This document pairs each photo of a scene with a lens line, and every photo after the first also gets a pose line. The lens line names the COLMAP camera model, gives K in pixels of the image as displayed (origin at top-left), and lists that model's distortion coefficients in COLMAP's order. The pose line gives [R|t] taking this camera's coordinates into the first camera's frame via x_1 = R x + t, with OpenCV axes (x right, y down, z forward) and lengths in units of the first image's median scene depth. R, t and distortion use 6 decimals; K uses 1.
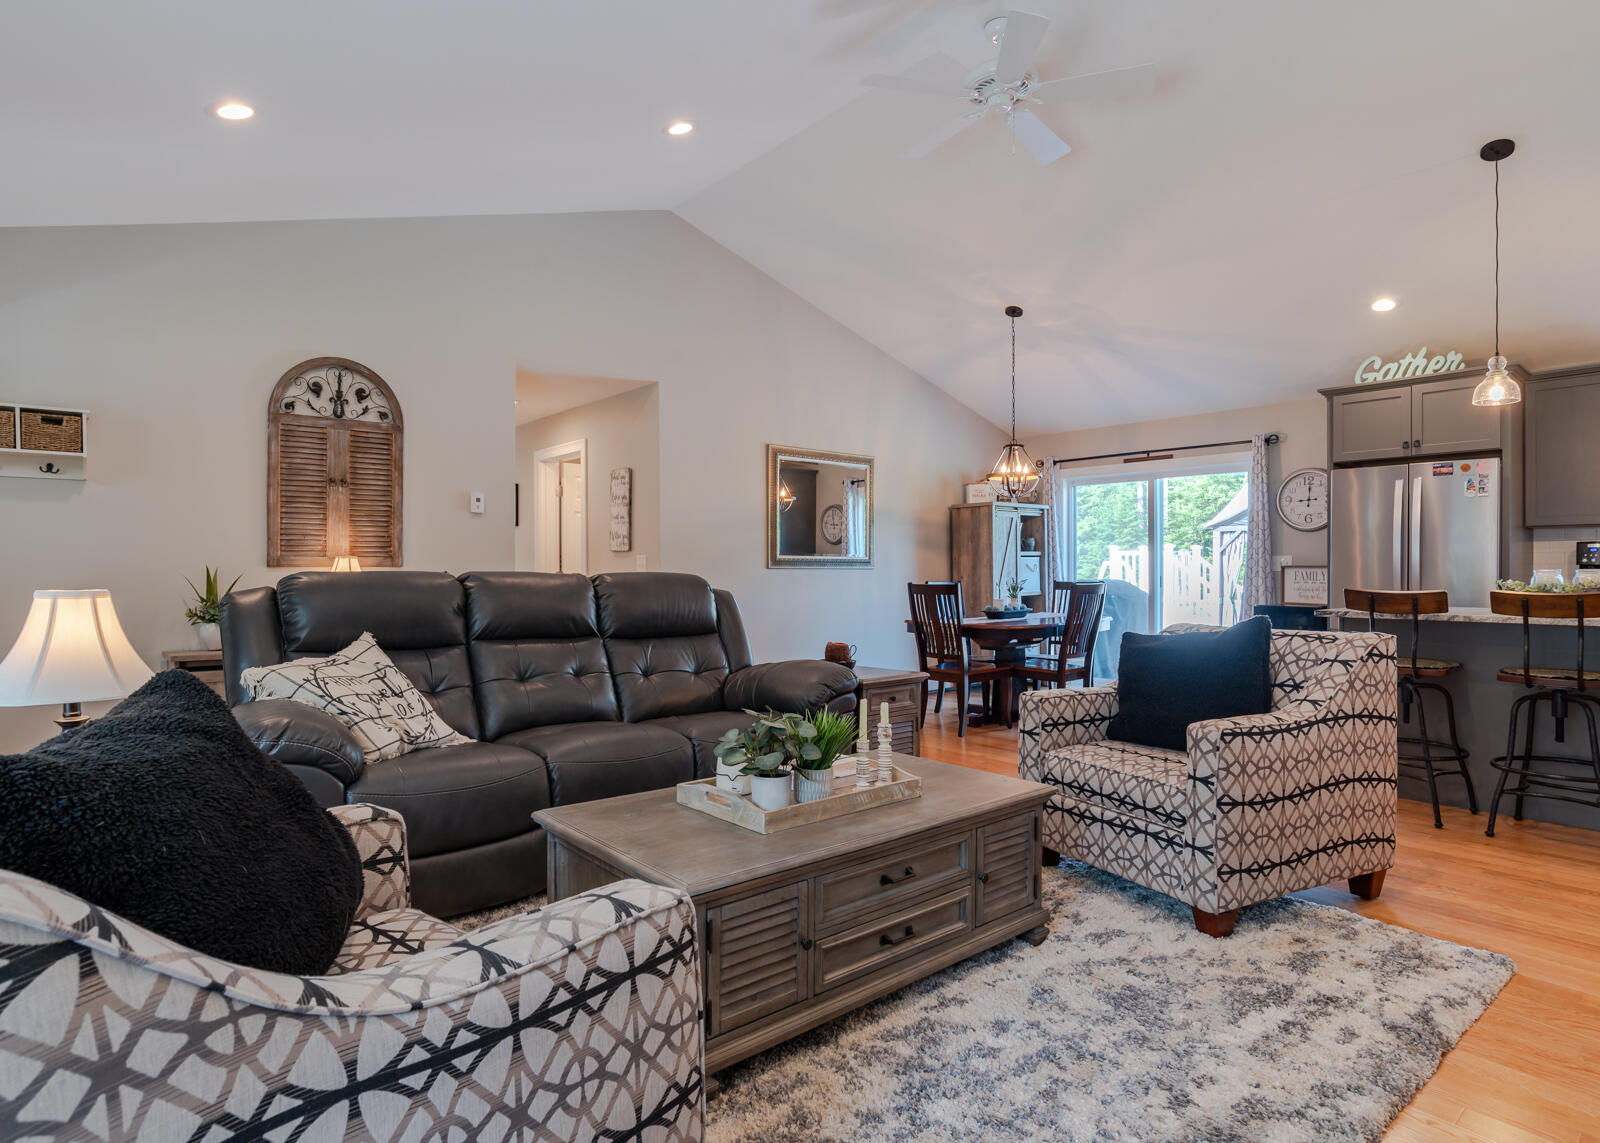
lens RADIAL K [[882.3, 0, 800.0], [0, 882.3, 571.5], [0, 0, 1]] dist [0.001962, 0.000920]
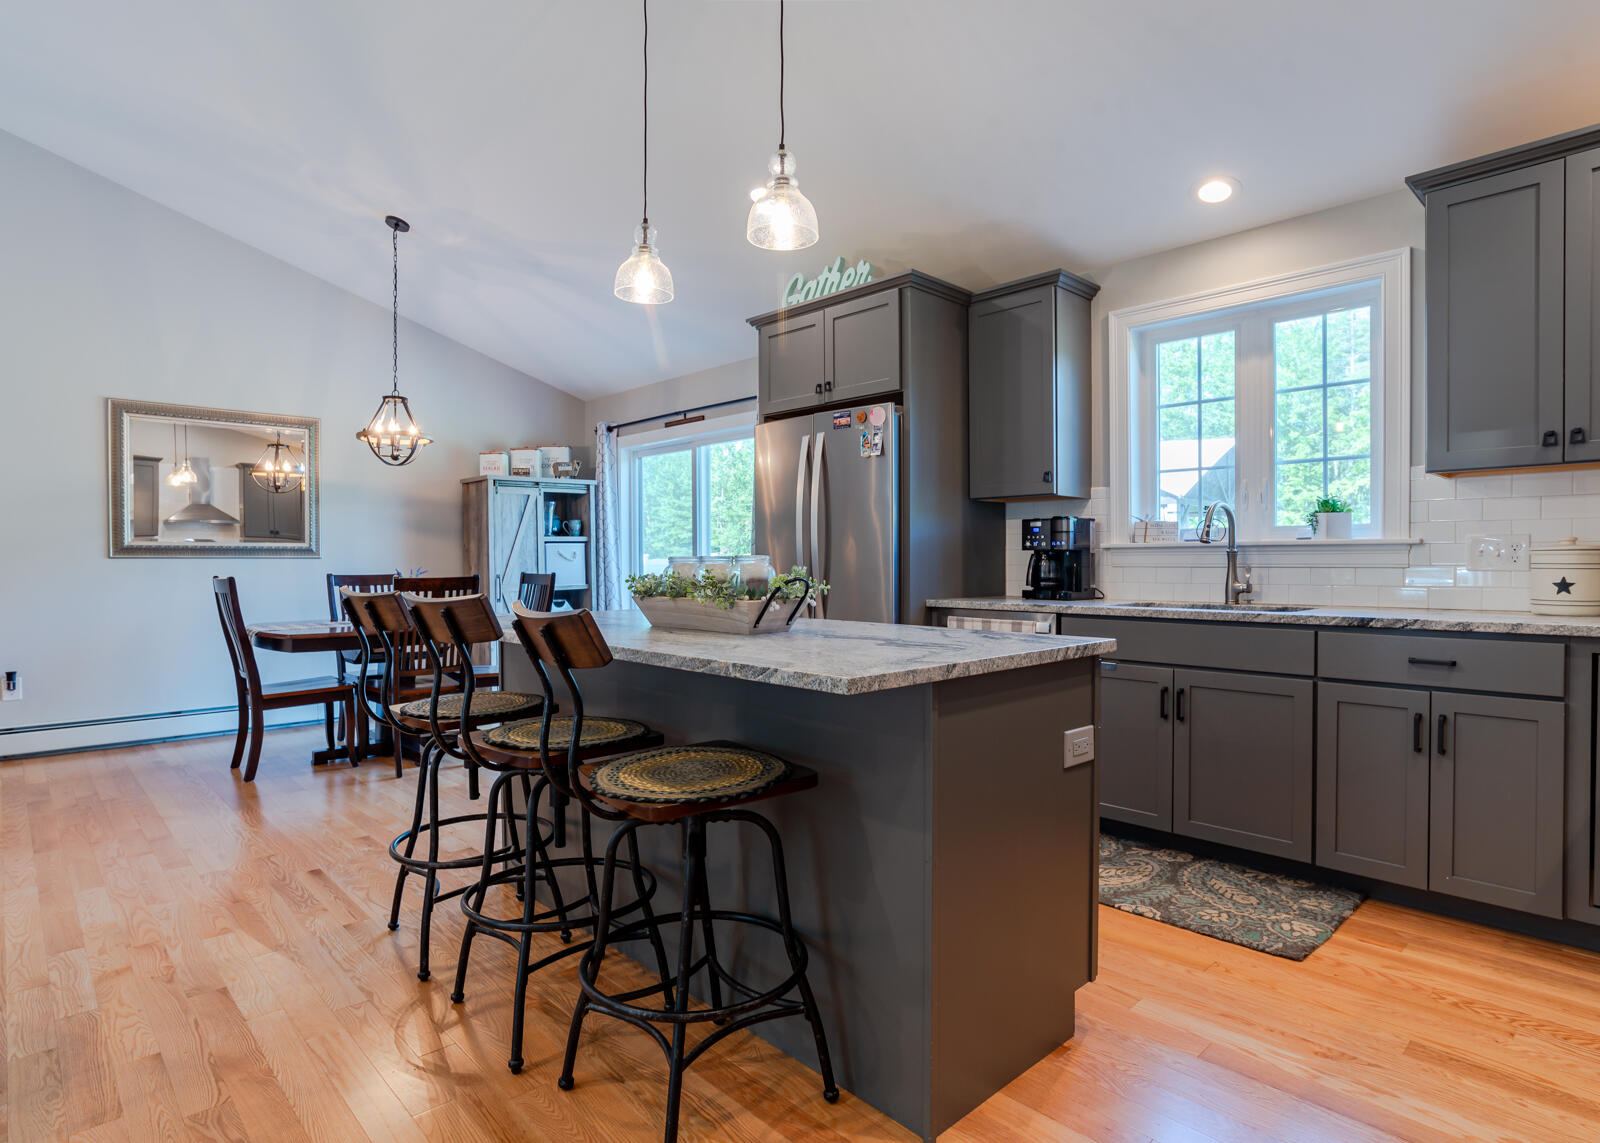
lens RADIAL K [[872.1, 0, 795.4], [0, 872.1, 570.7], [0, 0, 1]] dist [-0.034164, 0.000512]
pose [[0.999307, -0.004922, 0.036908, 0.472220], [0.004451, 0.999908, 0.012828, -0.000505], [-0.036968, -0.012654, 0.999236, 0.199346]]
